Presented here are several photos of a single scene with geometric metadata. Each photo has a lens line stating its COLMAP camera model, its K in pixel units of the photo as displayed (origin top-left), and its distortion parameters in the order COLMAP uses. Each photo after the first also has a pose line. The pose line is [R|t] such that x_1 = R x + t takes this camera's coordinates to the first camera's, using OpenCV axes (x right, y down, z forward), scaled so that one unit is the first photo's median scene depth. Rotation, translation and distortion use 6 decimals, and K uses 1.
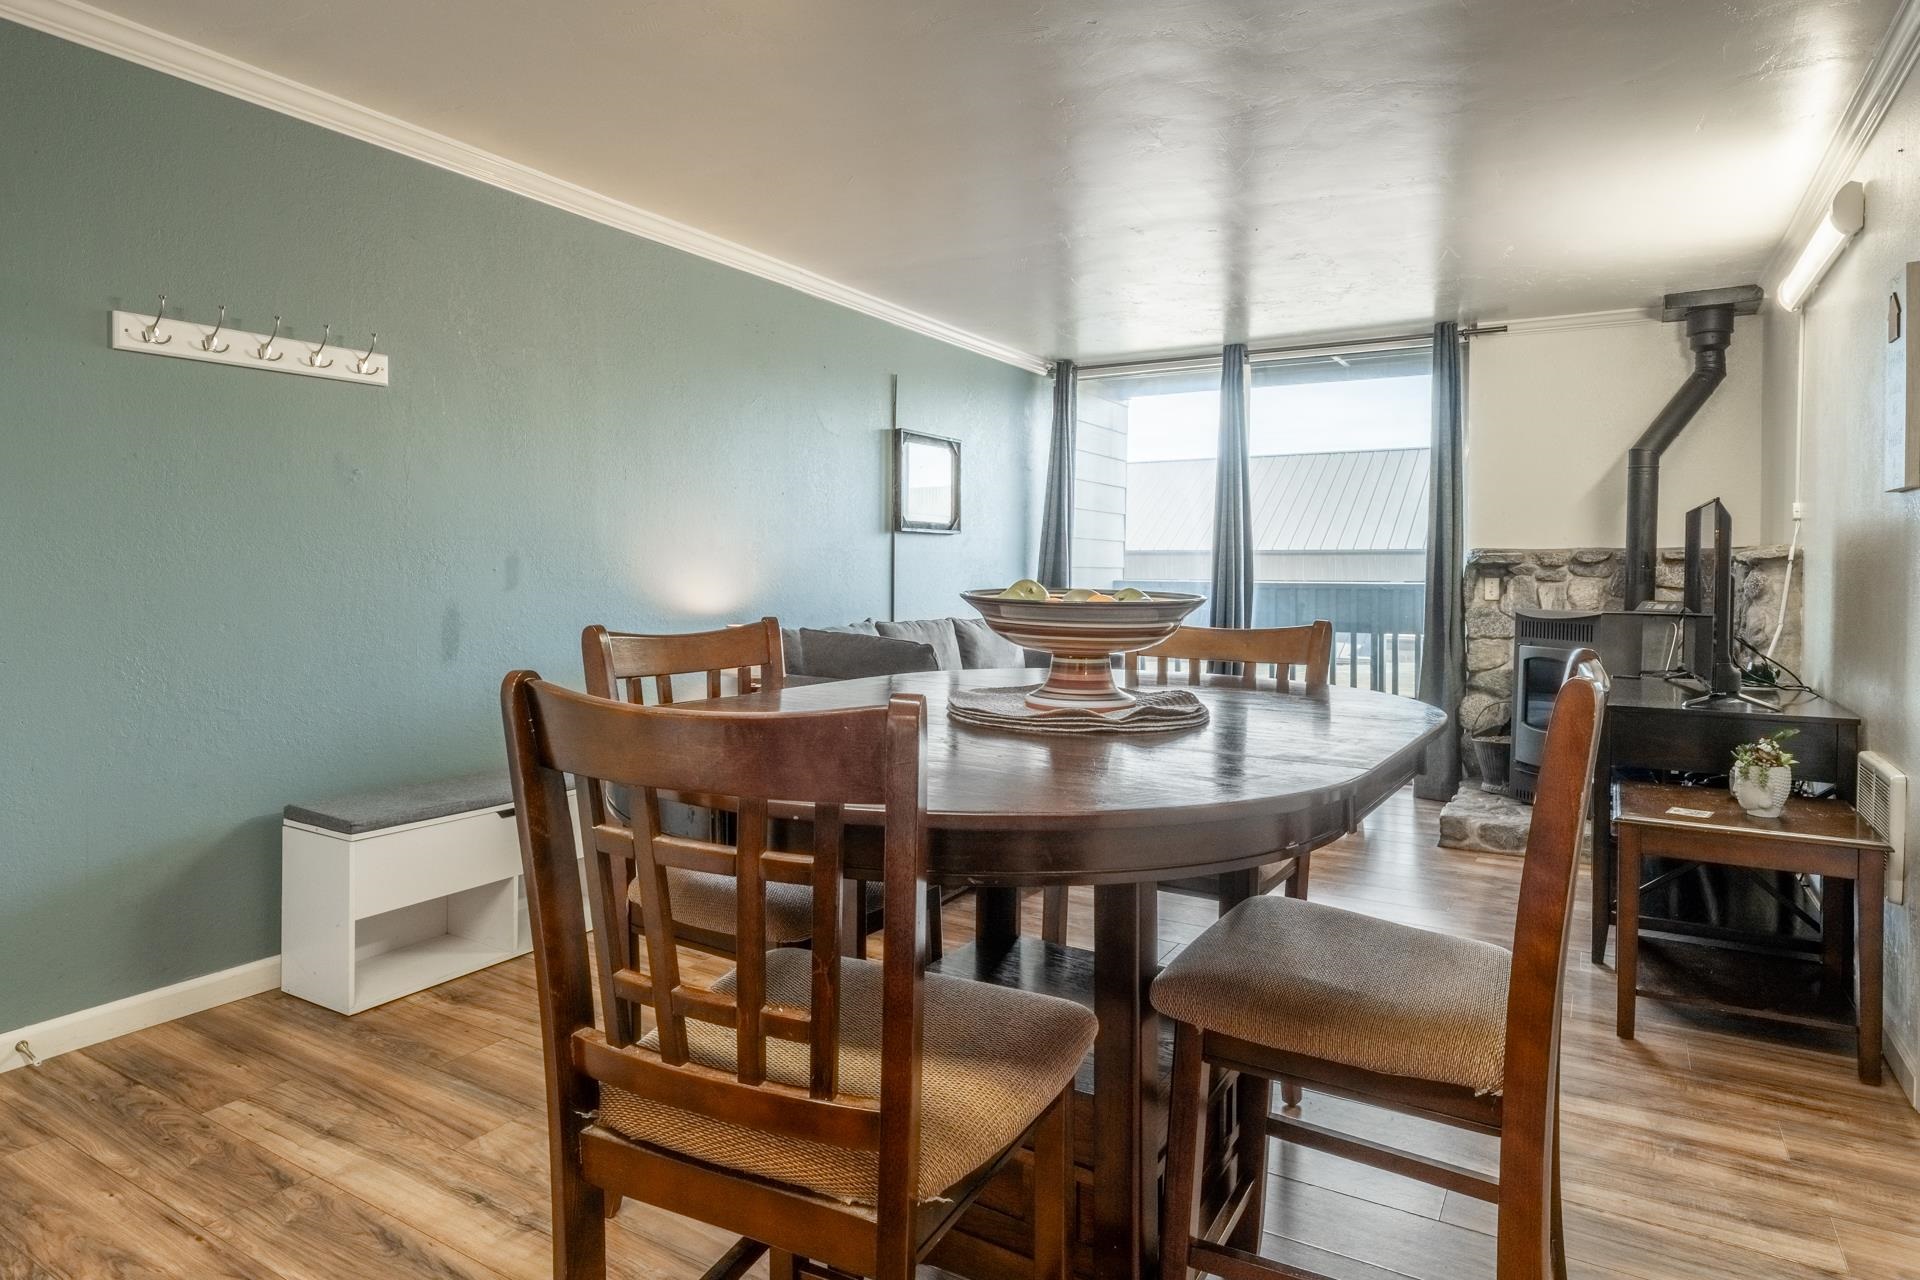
lens RADIAL K [[1163.7, 0, 958.0], [0, 1163.7, 593.3], [0, 0, 1]] dist [0.001664, 0.000446]
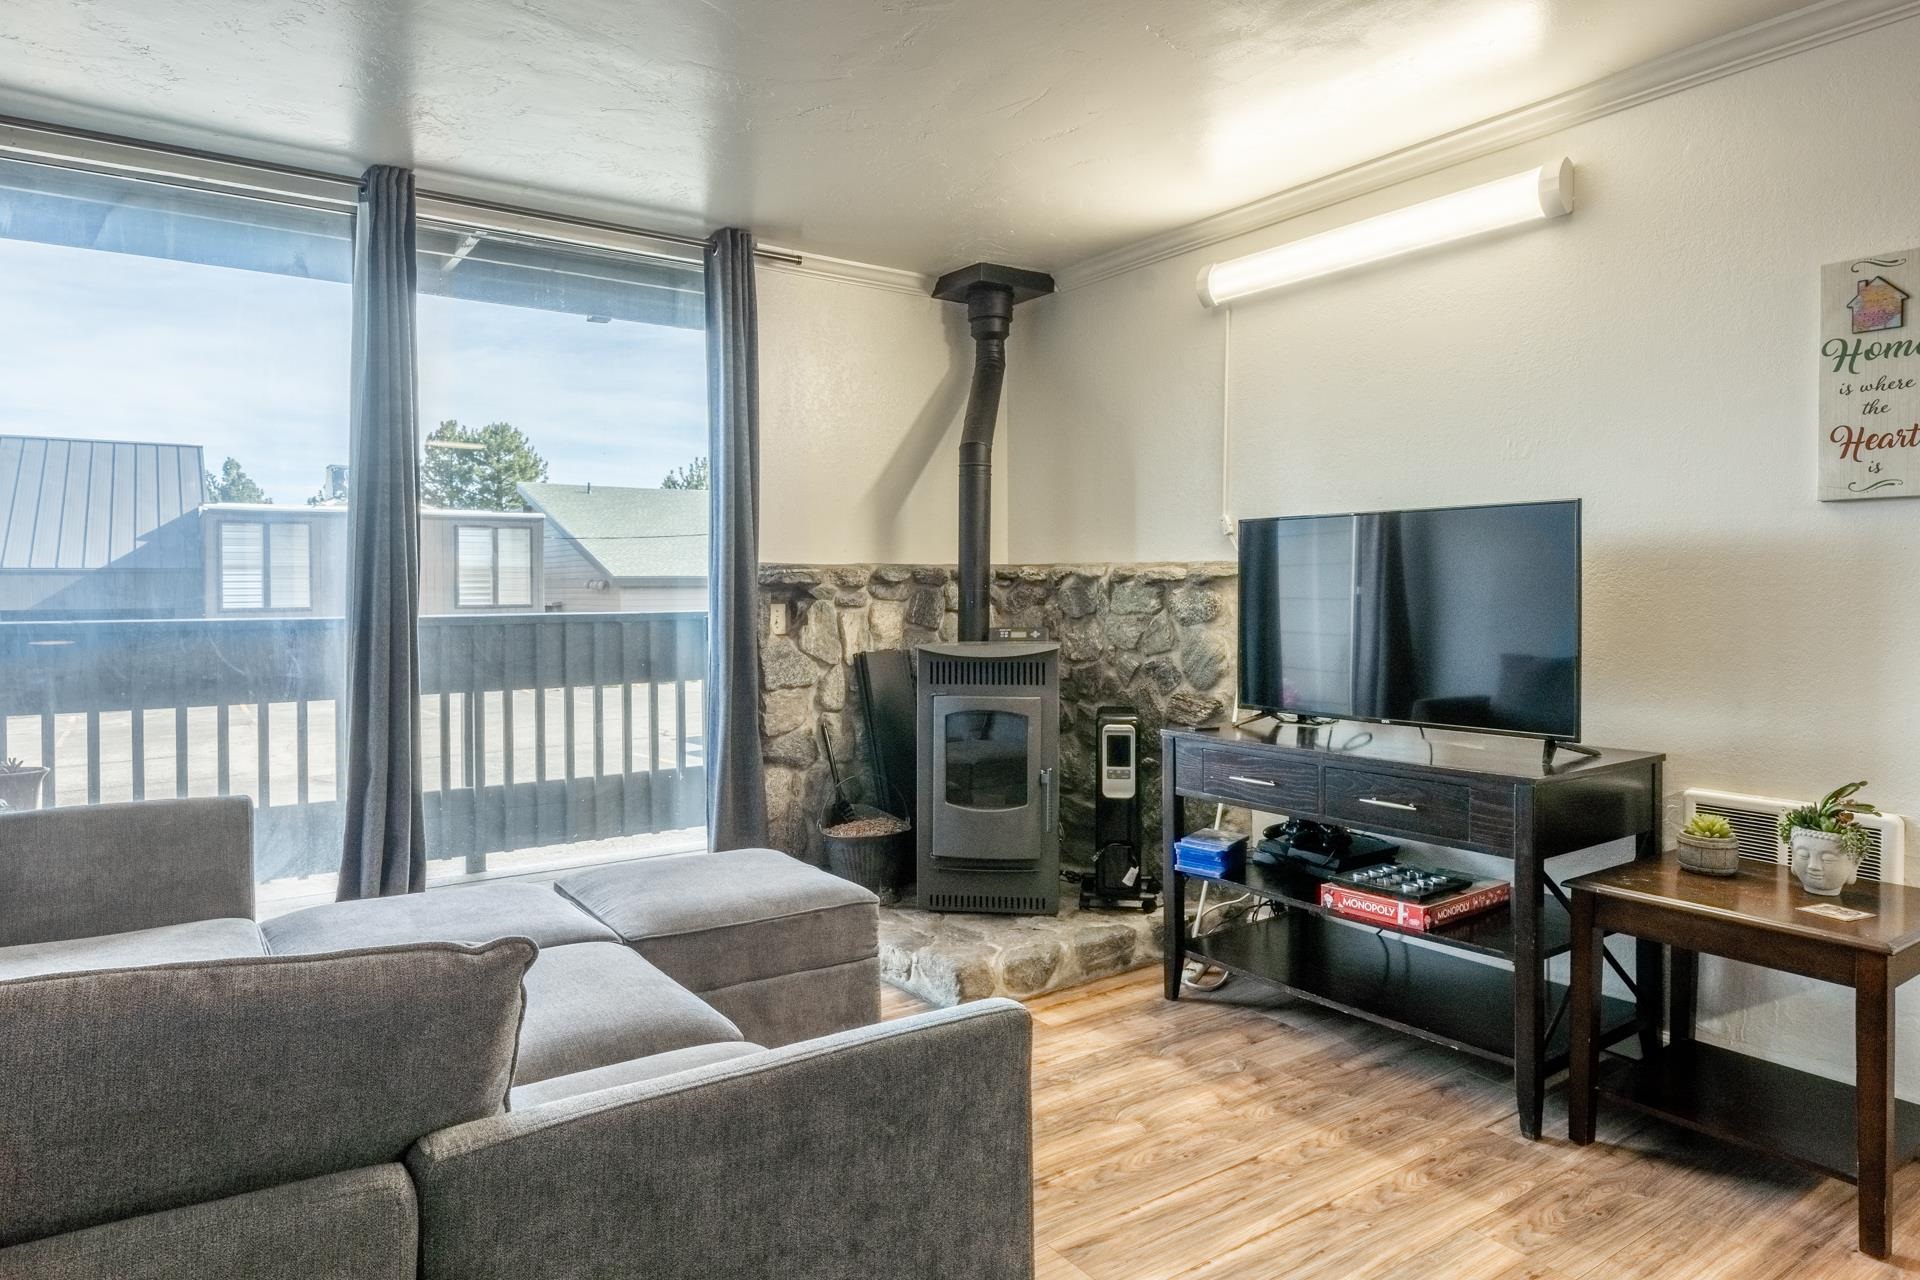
lens RADIAL K [[1163.7, 0, 958.0], [0, 1163.7, 593.3], [0, 0, 1]] dist [0.001664, 0.000446]
pose [[0.423807, -0.012704, 0.905663, -0.148451], [0.028486, 0.999594, 0.000691, -0.017440], [-0.905304, 0.025506, 0.423997, 0.607824]]
